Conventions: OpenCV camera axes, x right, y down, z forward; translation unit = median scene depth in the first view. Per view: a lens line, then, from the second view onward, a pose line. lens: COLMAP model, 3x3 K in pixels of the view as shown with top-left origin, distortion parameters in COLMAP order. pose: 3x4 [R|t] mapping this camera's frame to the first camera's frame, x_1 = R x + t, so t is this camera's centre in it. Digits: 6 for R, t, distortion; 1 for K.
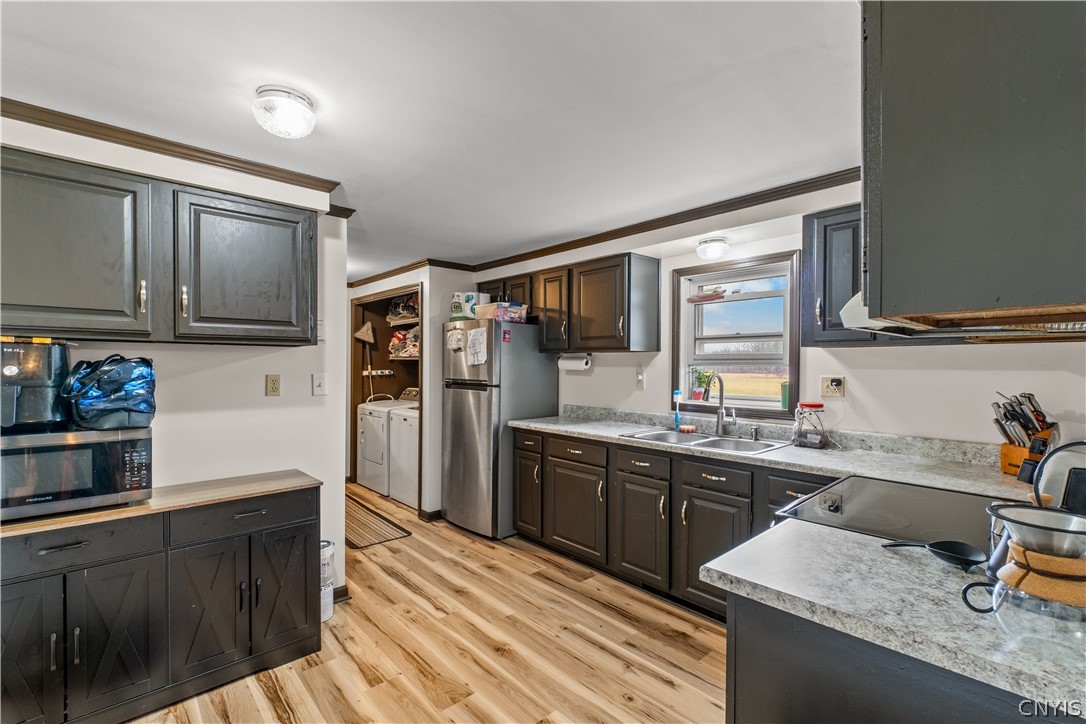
lens RADIAL K [[487.0, 0, 544.4], [0, 487.0, 367.7], [0, 0, 1]] dist [-0.002752, 0.002098]
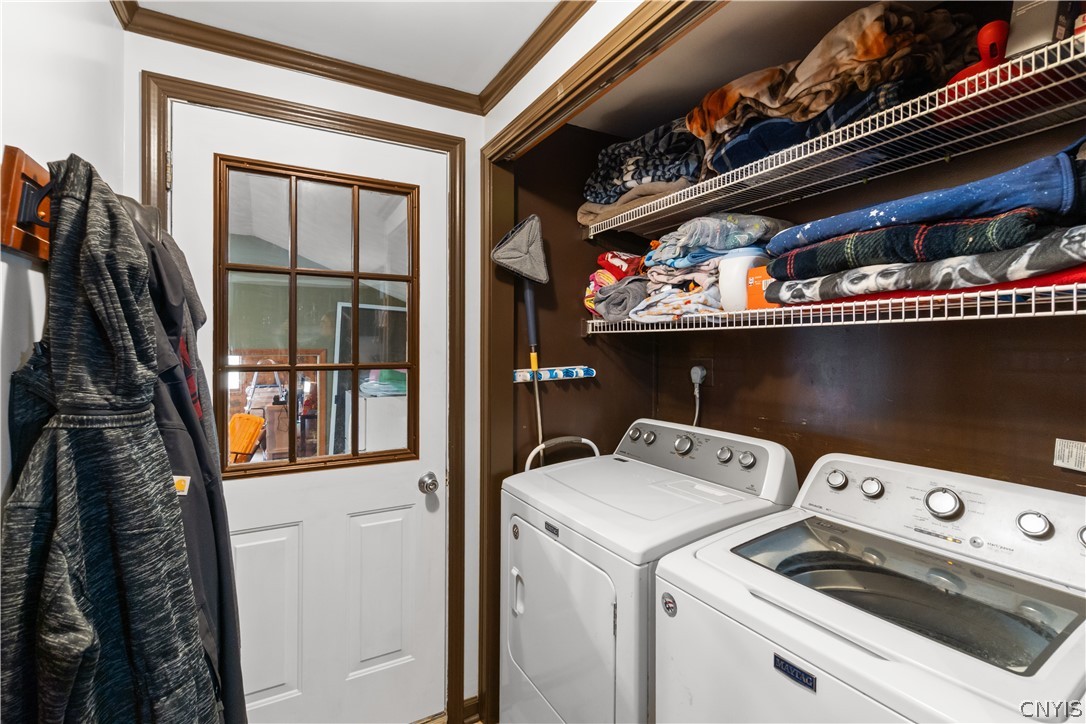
lens RADIAL K [[487.0, 0, 539.0], [0, 487.0, 353.7], [0, 0, 1]] dist [-0.002752, 0.002098]
pose [[0.970128, 0.003563, -0.242566, -0.276933], [-0.003187, 0.999993, 0.001945, -0.004177], [0.242571, -0.001114, 0.970133, 0.684277]]
